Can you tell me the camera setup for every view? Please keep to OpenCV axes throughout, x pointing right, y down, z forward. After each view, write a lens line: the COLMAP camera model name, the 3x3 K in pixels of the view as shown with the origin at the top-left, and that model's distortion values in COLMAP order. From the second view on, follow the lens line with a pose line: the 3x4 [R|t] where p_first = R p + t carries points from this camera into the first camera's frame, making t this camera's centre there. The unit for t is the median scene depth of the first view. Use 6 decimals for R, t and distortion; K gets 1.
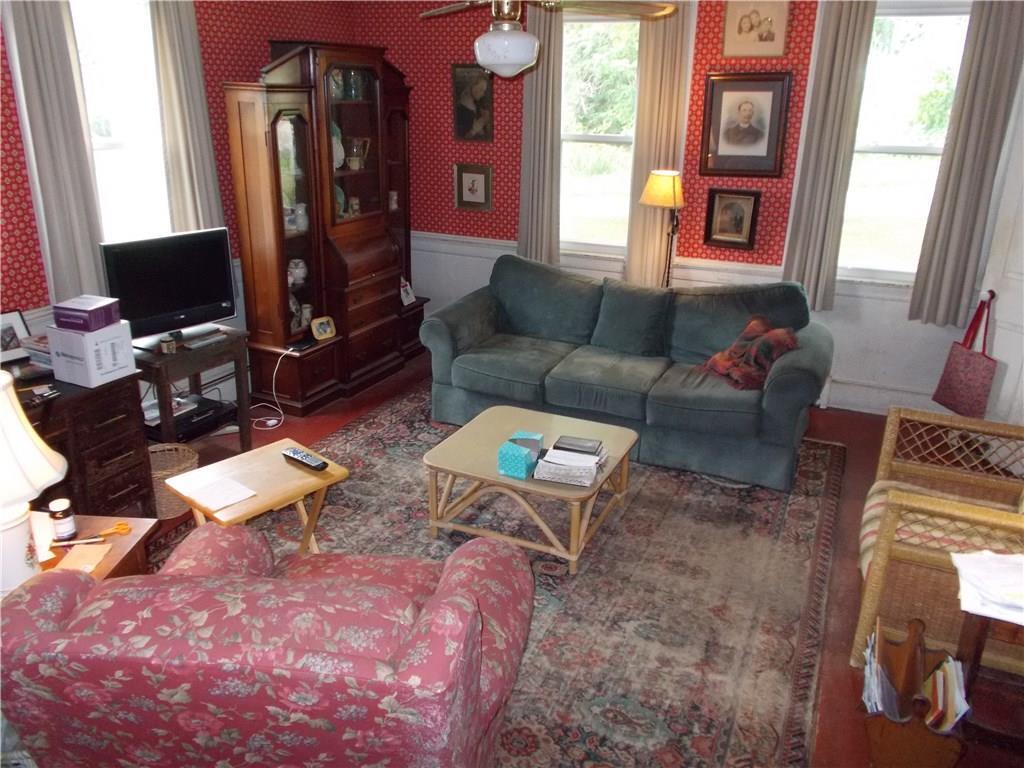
lens RADIAL K [[783.1, 0, 510.2], [0, 783.1, 387.7], [0, 0, 1]] dist [0.001926, -0.002584]
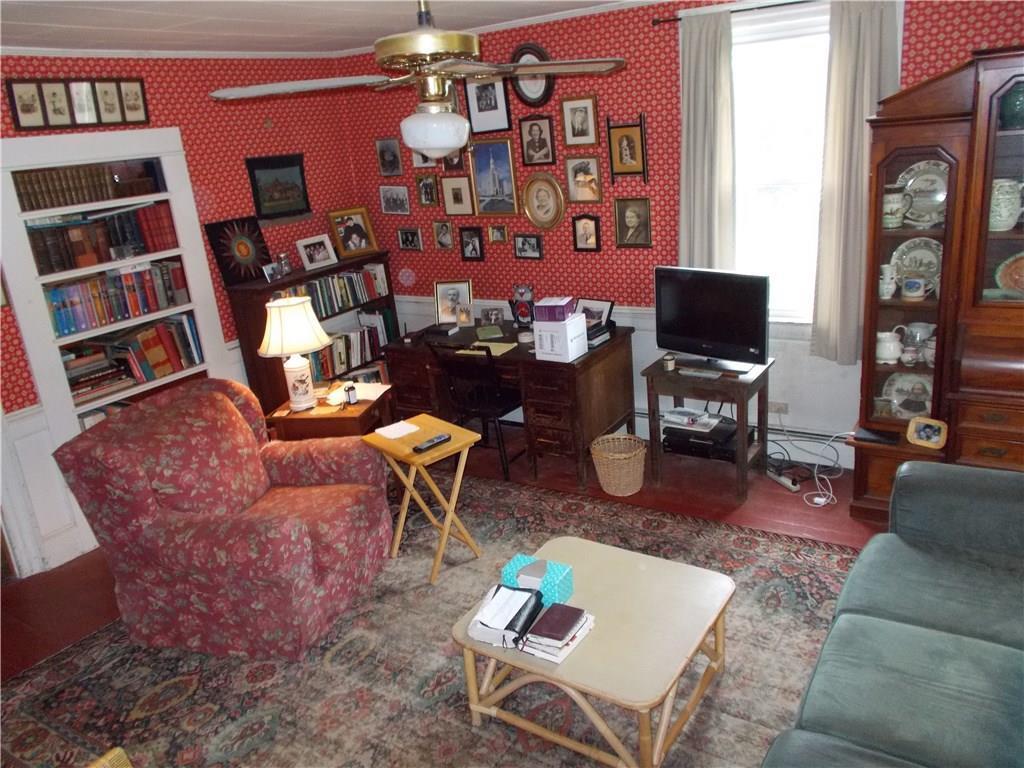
lens RADIAL K [[783.1, 0, 510.2], [0, 783.1, 387.7], [0, 0, 1]] dist [0.001926, -0.002584]
pose [[-0.146775, 0.296991, -0.943532, 0.784348], [-0.271313, 0.905194, 0.327129, -0.385697], [0.951234, 0.304007, -0.052282, 0.998871]]
